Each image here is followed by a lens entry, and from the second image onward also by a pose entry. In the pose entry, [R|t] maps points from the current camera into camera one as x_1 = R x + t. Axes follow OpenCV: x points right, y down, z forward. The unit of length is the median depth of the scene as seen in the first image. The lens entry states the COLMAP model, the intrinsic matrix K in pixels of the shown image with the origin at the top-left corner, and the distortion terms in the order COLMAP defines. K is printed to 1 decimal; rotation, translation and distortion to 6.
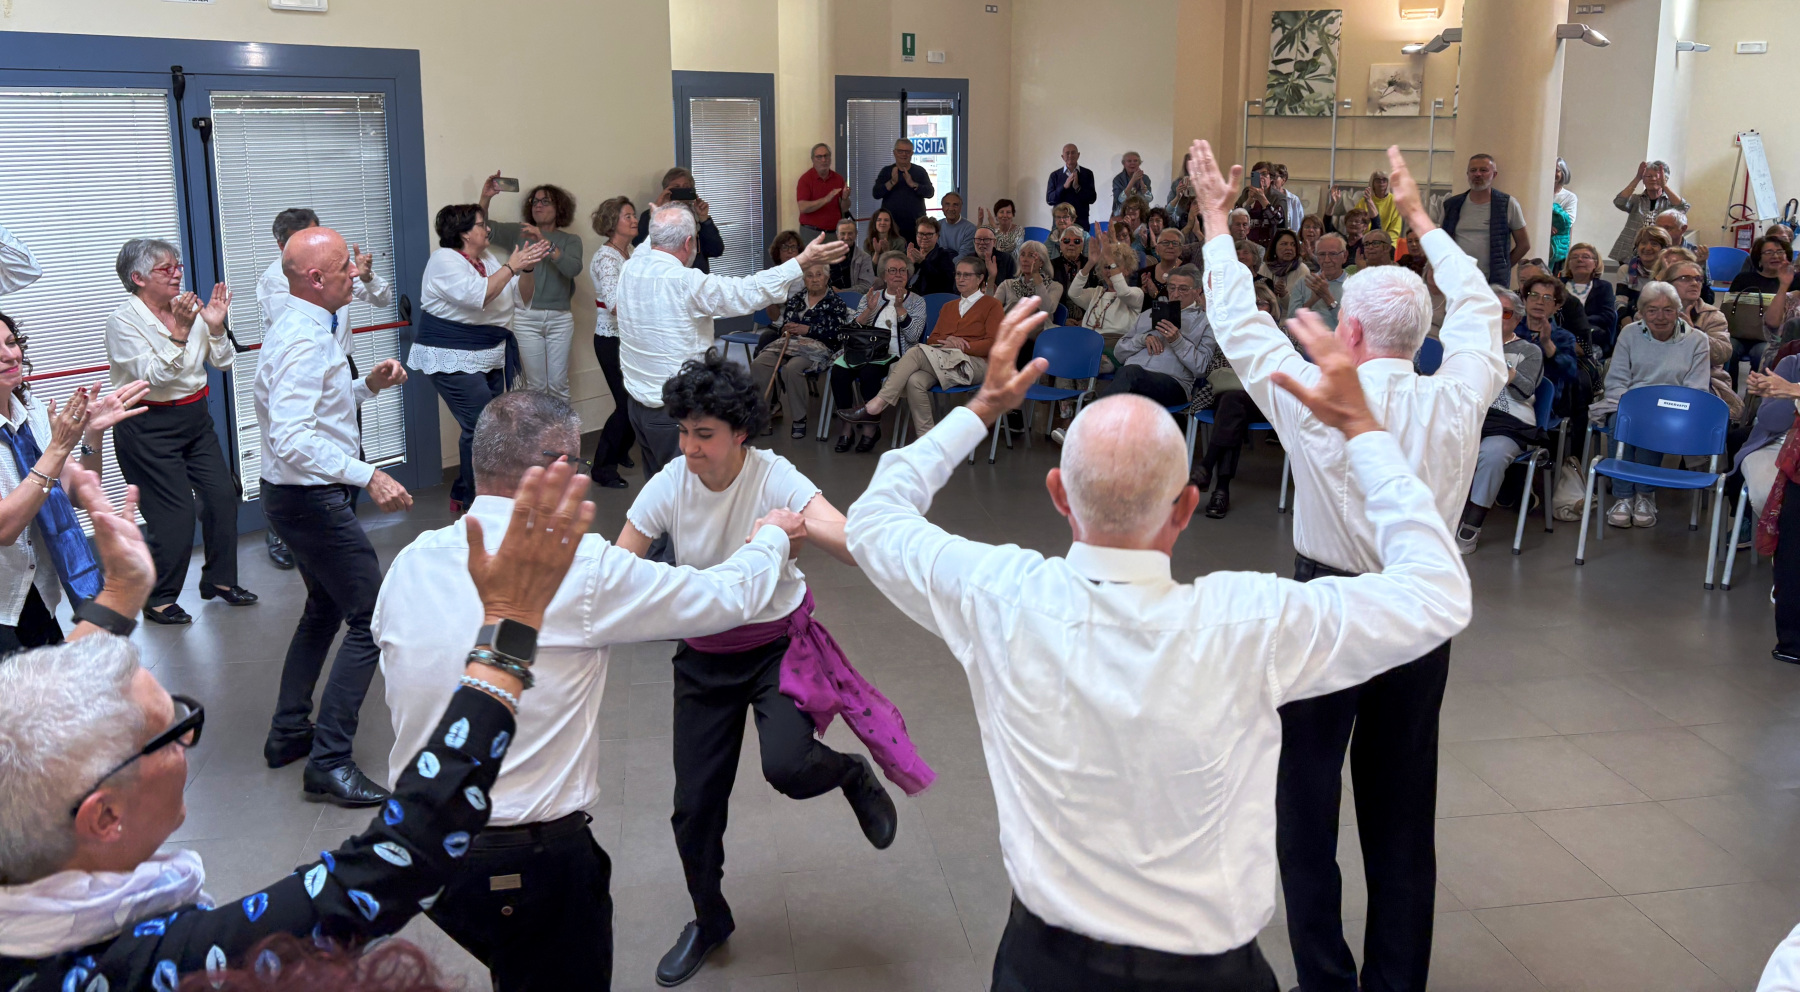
lens RADIAL K [[1369.4, 0, 879.5], [0, 1369.4, 332.6], [0, 0, 1]] dist [0.036731, -0.022407]
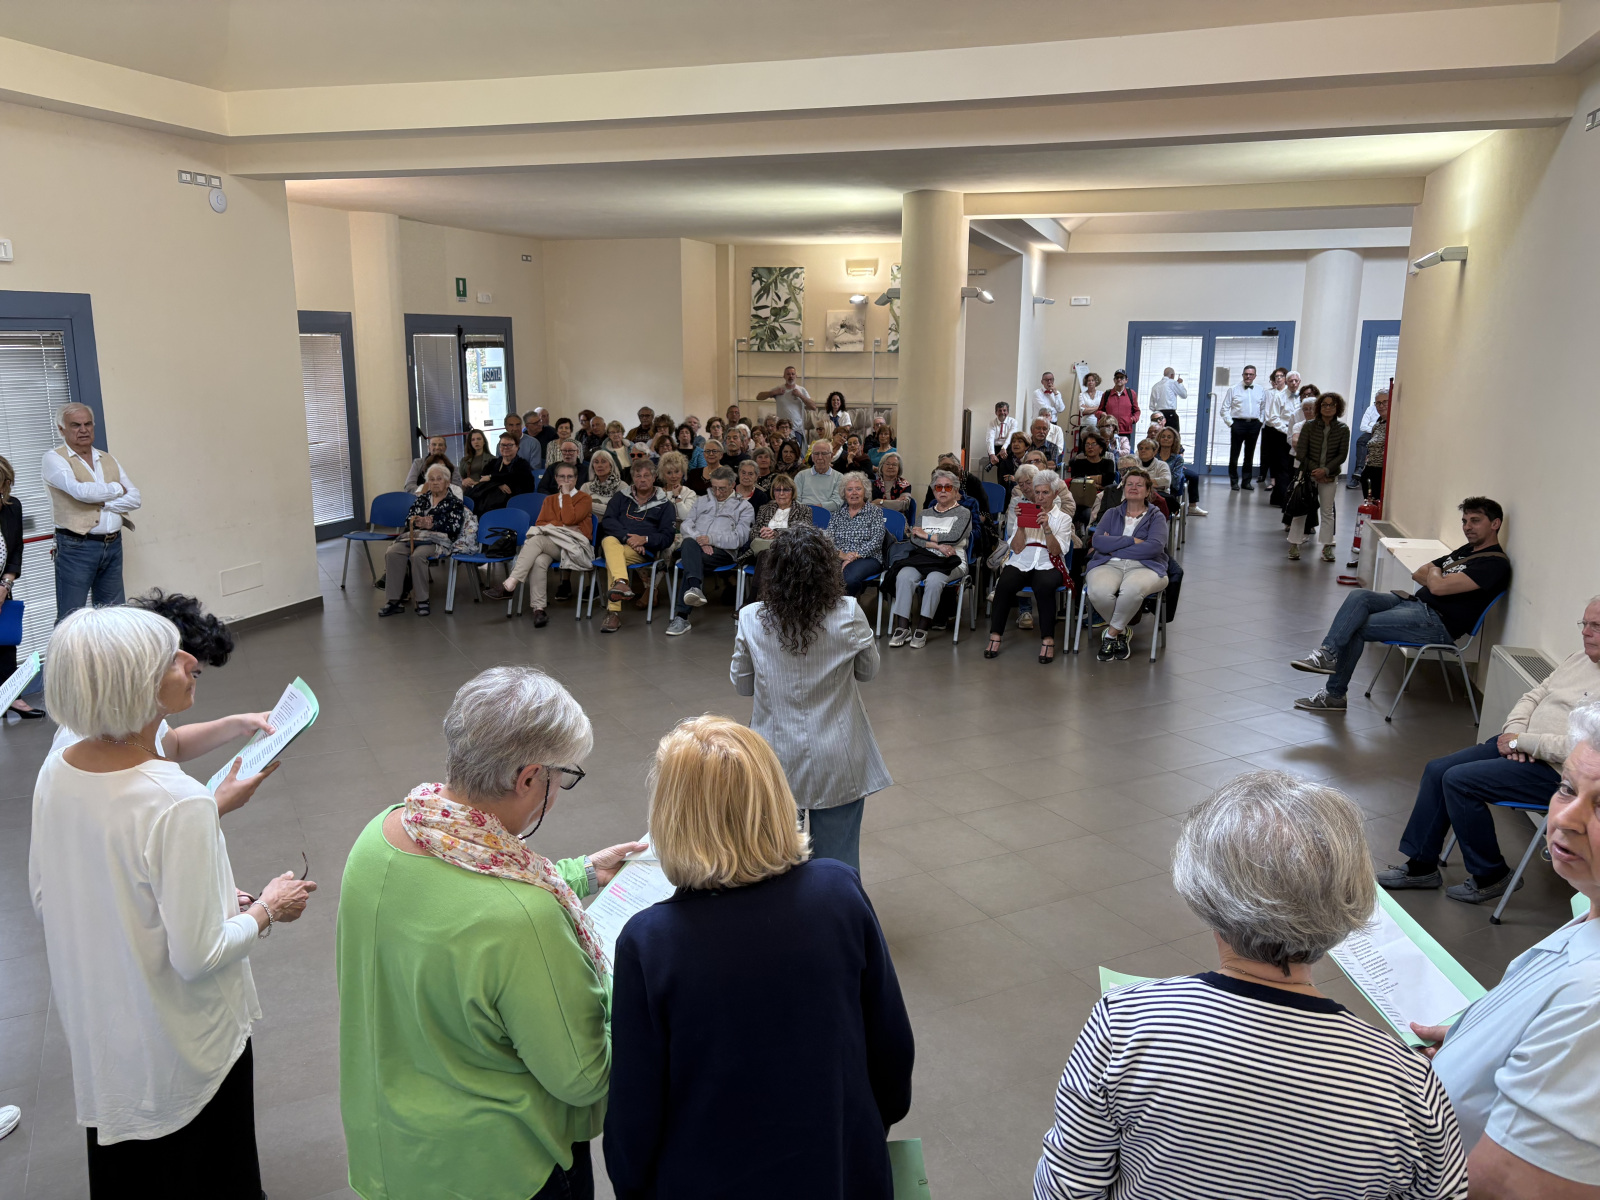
lens RADIAL K [[1214.8, 0, 774.4], [0, 1214.8, 609.8], [0, 0, 1]] dist [0.061231, -0.050039]
pose [[0.951218, -0.063674, 0.301876, -0.055809], [0.046722, 0.996916, 0.063056, 0.011337], [-0.304960, -0.045876, 0.951260, -0.091899]]
